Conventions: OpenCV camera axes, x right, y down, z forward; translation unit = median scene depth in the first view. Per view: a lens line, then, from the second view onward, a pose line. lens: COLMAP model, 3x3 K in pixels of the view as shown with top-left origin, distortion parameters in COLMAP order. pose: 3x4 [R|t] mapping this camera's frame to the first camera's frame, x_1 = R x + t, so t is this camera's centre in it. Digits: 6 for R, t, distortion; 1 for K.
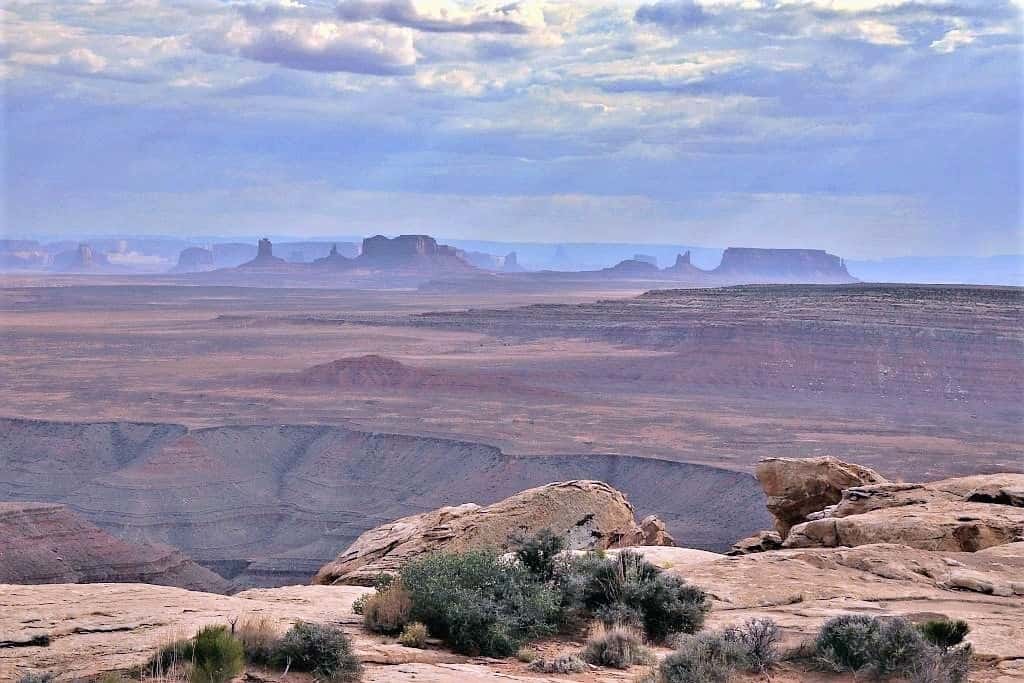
lens RADIAL K [[2193.3, 0, 507.7], [0, 2193.3, 339.3], [0, 0, 1]] dist [0.058080, 0.000000]
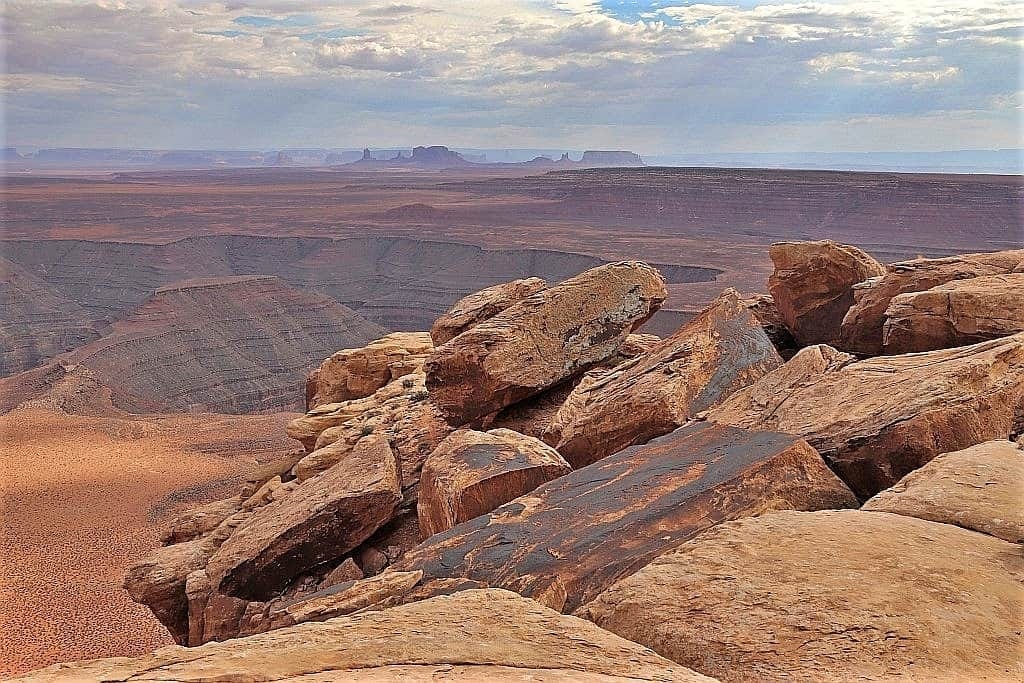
lens RADIAL K [[1562.5, 0, 516.6], [0, 1562.5, 338.5], [0, 0, 1]] dist [0.021504, 0.000000]
pose [[0.999139, -0.011632, -0.039832, 0.089792], [0.016055, 0.993513, 0.112579, -0.031576], [0.038264, -0.113122, 0.992844, -0.496536]]
